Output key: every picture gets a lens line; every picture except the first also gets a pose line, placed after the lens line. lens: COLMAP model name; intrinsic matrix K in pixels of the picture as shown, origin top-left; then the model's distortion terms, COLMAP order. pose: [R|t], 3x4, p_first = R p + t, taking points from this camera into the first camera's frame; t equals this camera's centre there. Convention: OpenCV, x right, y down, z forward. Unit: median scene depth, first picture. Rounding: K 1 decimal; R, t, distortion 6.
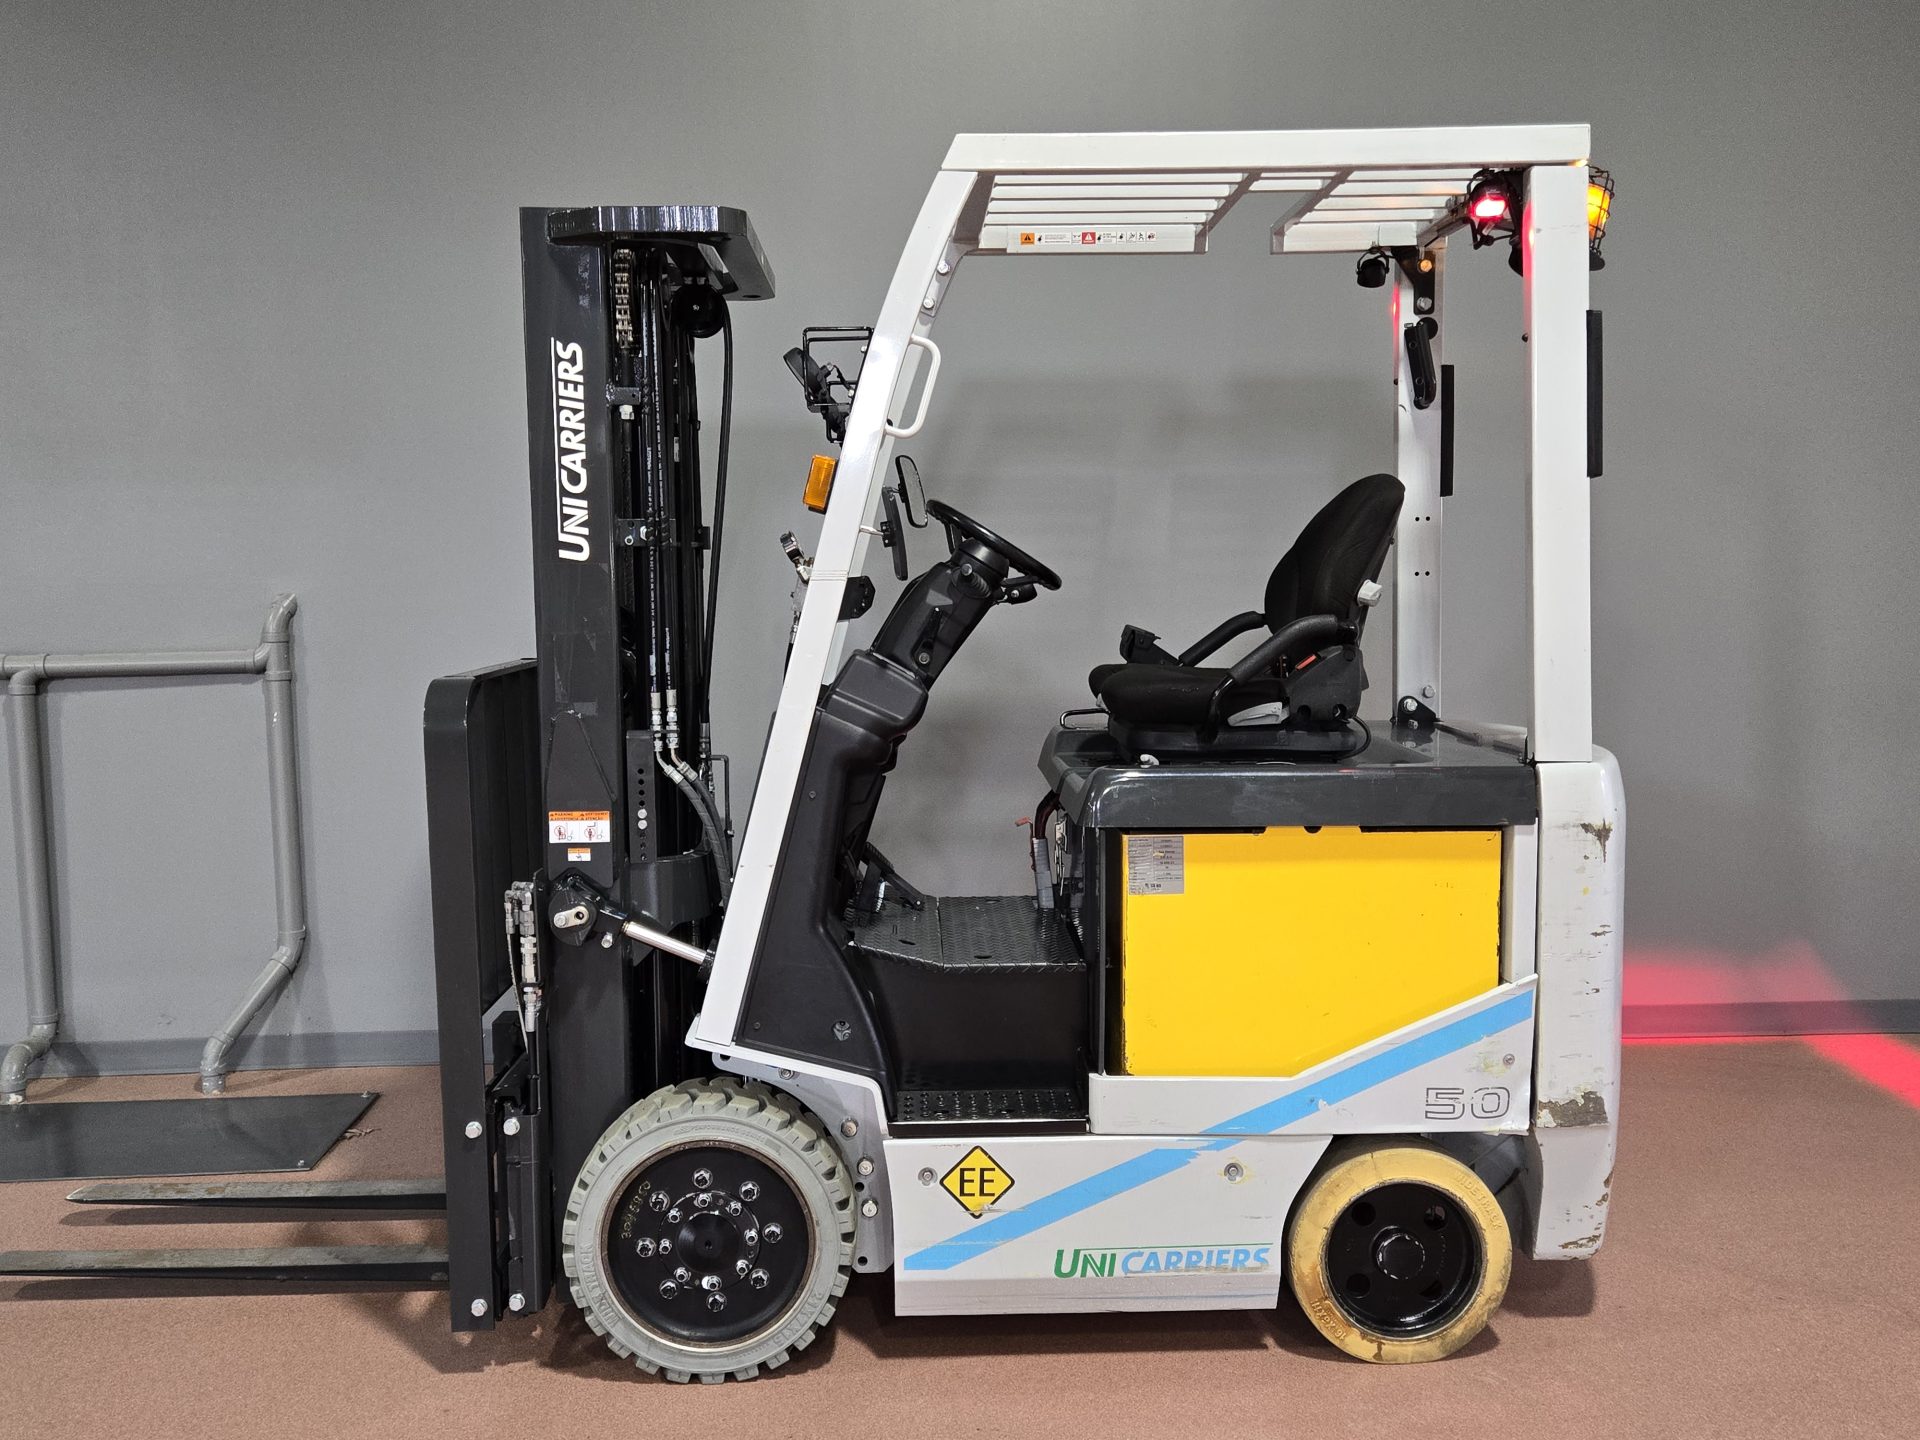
lens RADIAL K [[1600.6, 0, 931.9], [0, 1600.6, 762.2], [0, 0, 1]] dist [0.051417, -0.016532]
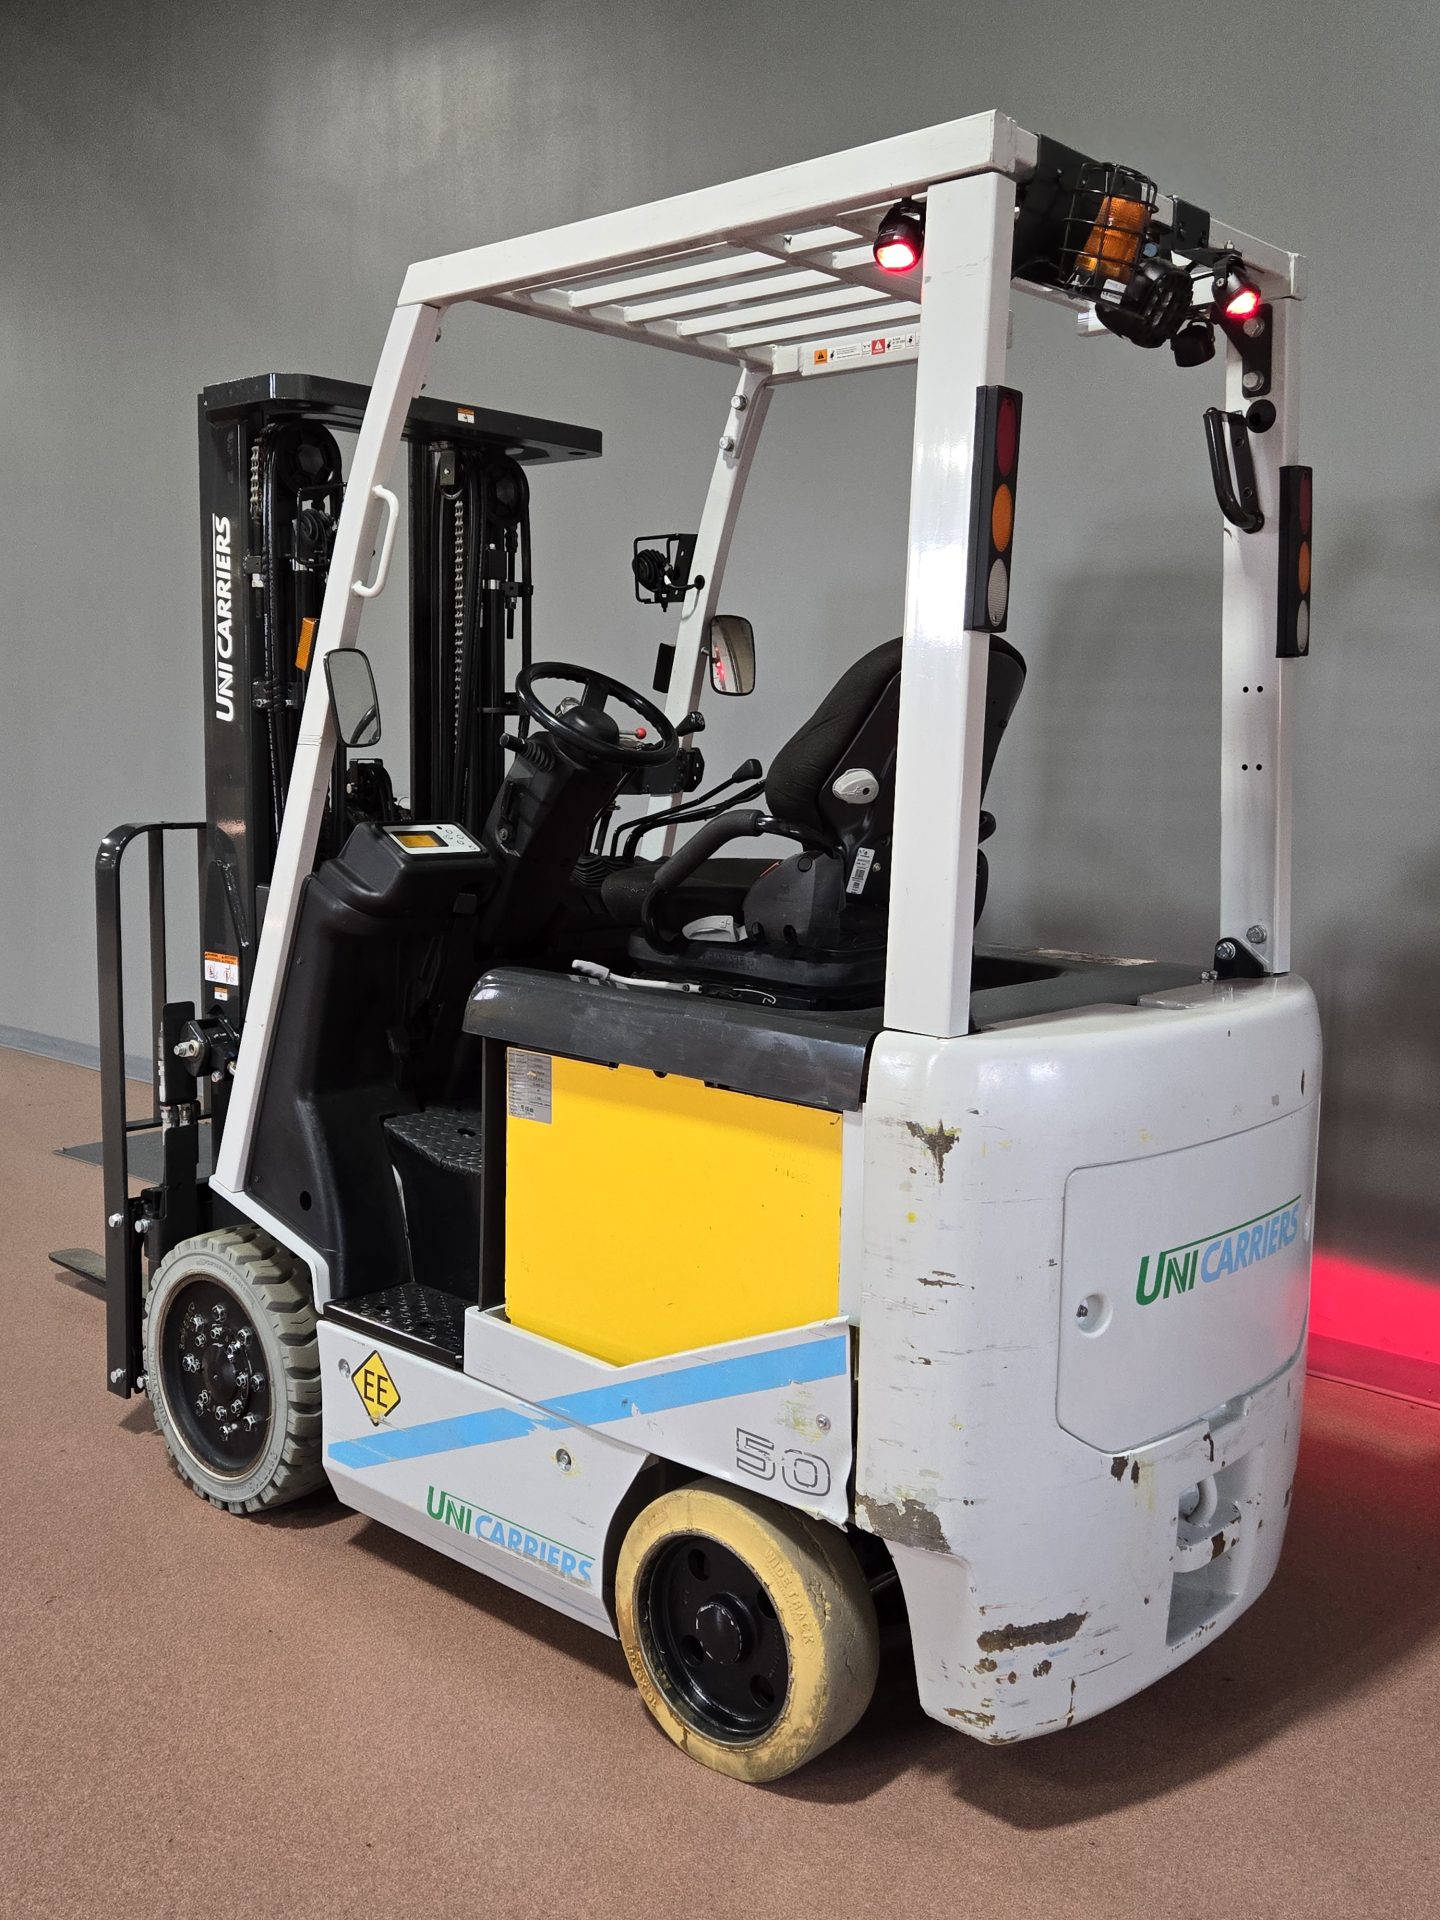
lens RADIAL K [[1600.6, 0, 621.4], [0, 1600.6, 962.5], [0, 0, 1]] dist [0.051417, -0.016532]
pose [[0.763556, 0.115524, -0.635323, 0.707429], [-0.103806, 0.993031, 0.055810, -0.054663], [0.637343, 0.023336, 0.770227, 0.356612]]
